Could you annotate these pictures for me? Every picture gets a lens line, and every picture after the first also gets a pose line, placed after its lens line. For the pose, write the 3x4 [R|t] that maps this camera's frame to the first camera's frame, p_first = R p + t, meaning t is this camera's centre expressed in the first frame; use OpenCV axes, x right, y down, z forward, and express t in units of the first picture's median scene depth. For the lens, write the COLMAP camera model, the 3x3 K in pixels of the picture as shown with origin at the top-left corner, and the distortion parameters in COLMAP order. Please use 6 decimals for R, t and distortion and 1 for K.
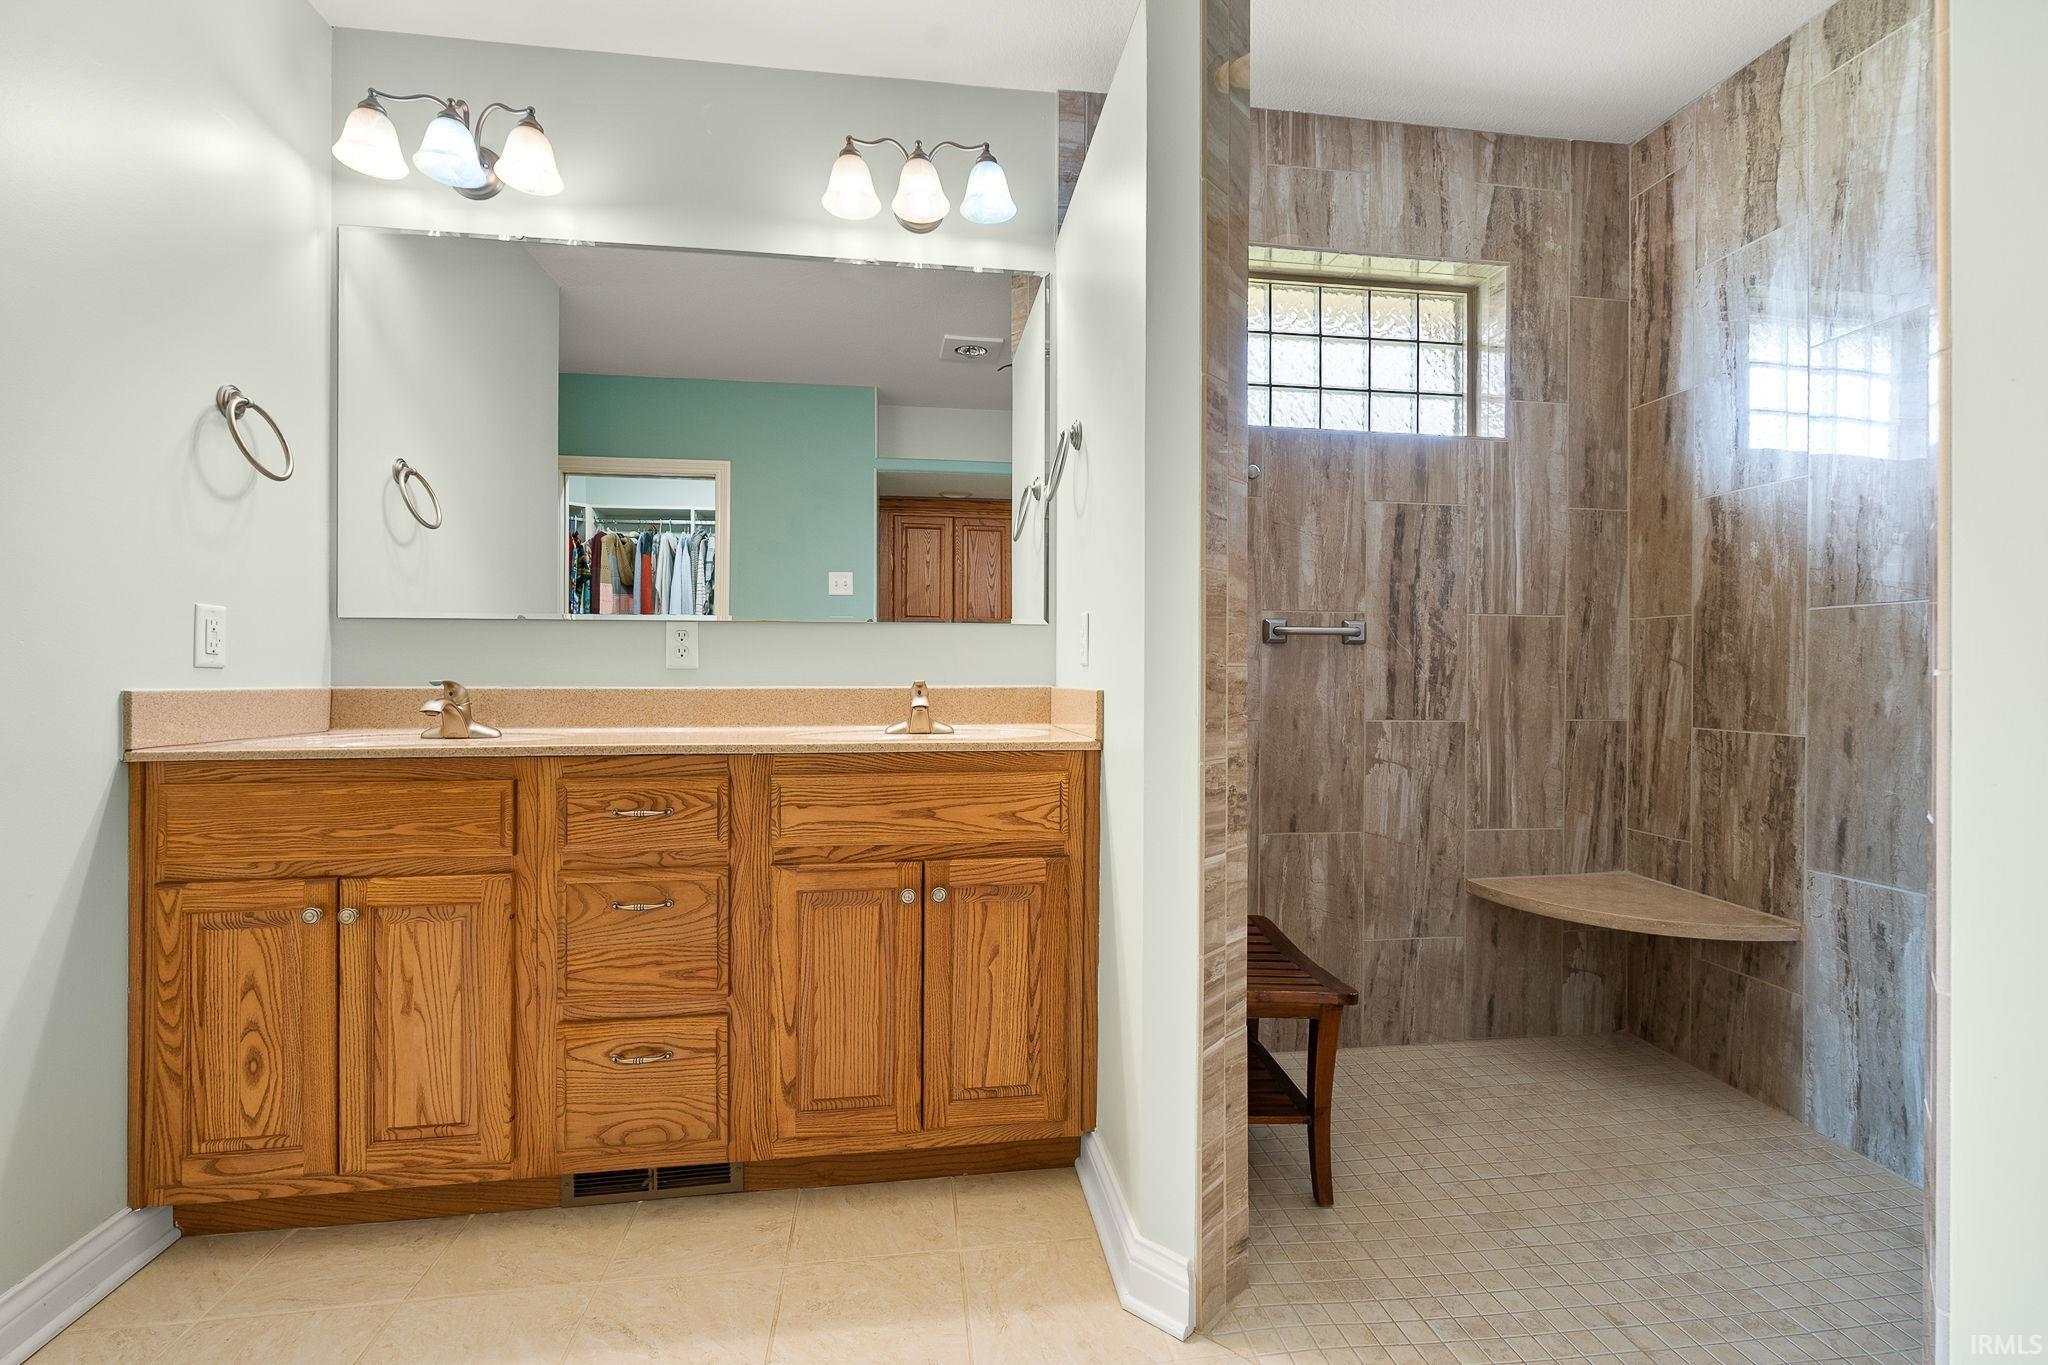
lens RADIAL K [[897.7, 0, 1029.7], [0, 897.7, 678.2], [0, 0, 1]] dist [-0.001677, -0.001119]
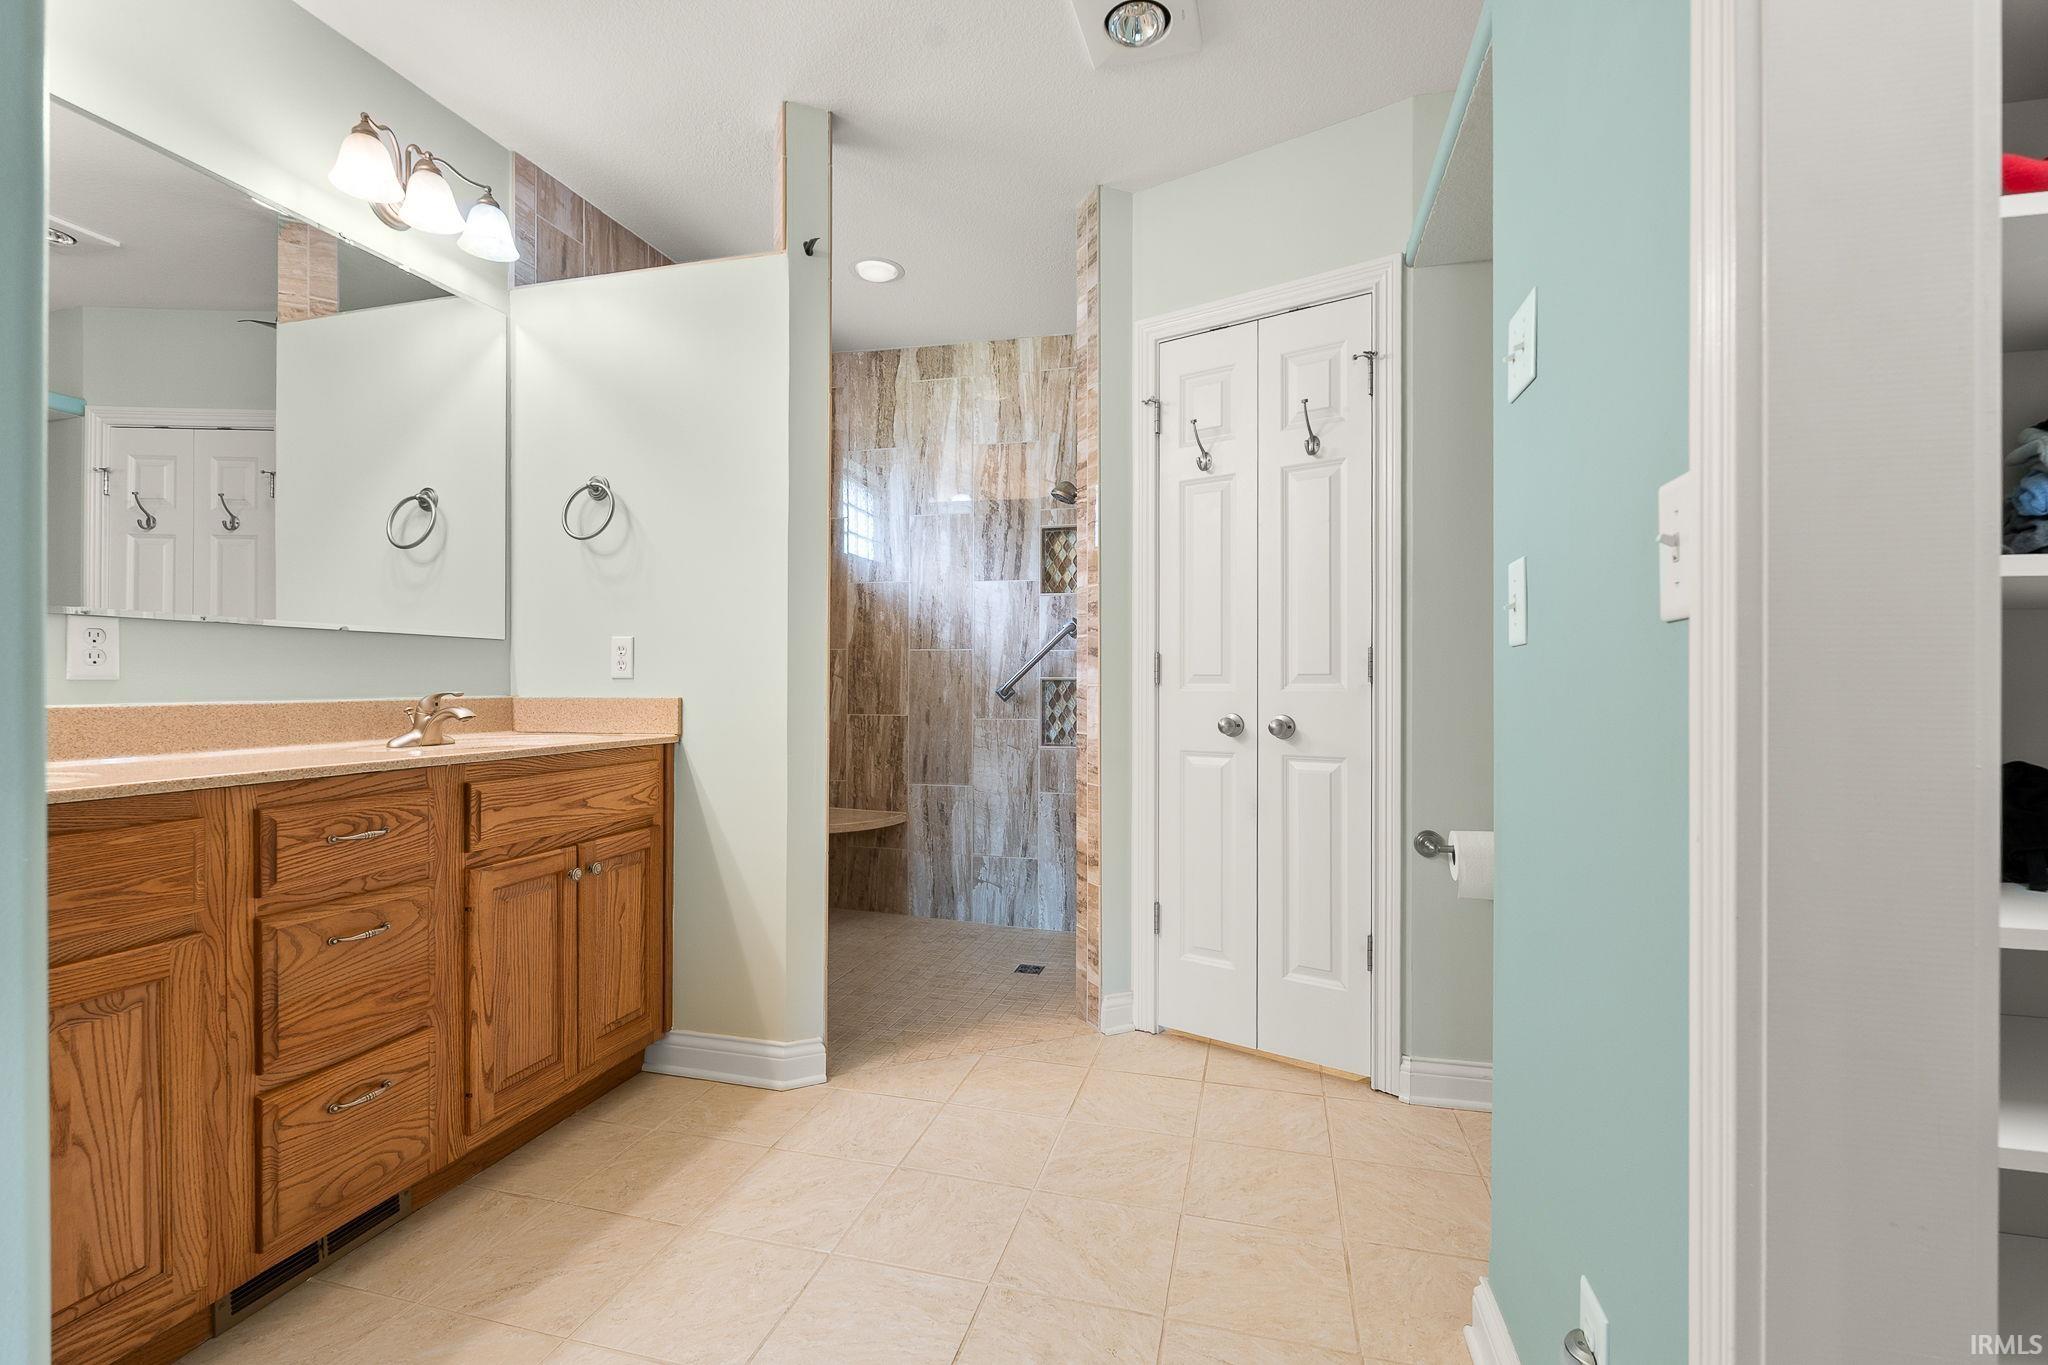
lens RADIAL K [[897.7, 0, 1042.6], [0, 897.7, 685.7], [0, 0, 1]] dist [-0.001677, -0.001119]
pose [[0.383143, -0.005029, 0.923675, -1.010894], [0.004628, 0.999983, 0.003524, -0.006254], [-0.923677, 0.002925, 0.383160, -0.017242]]
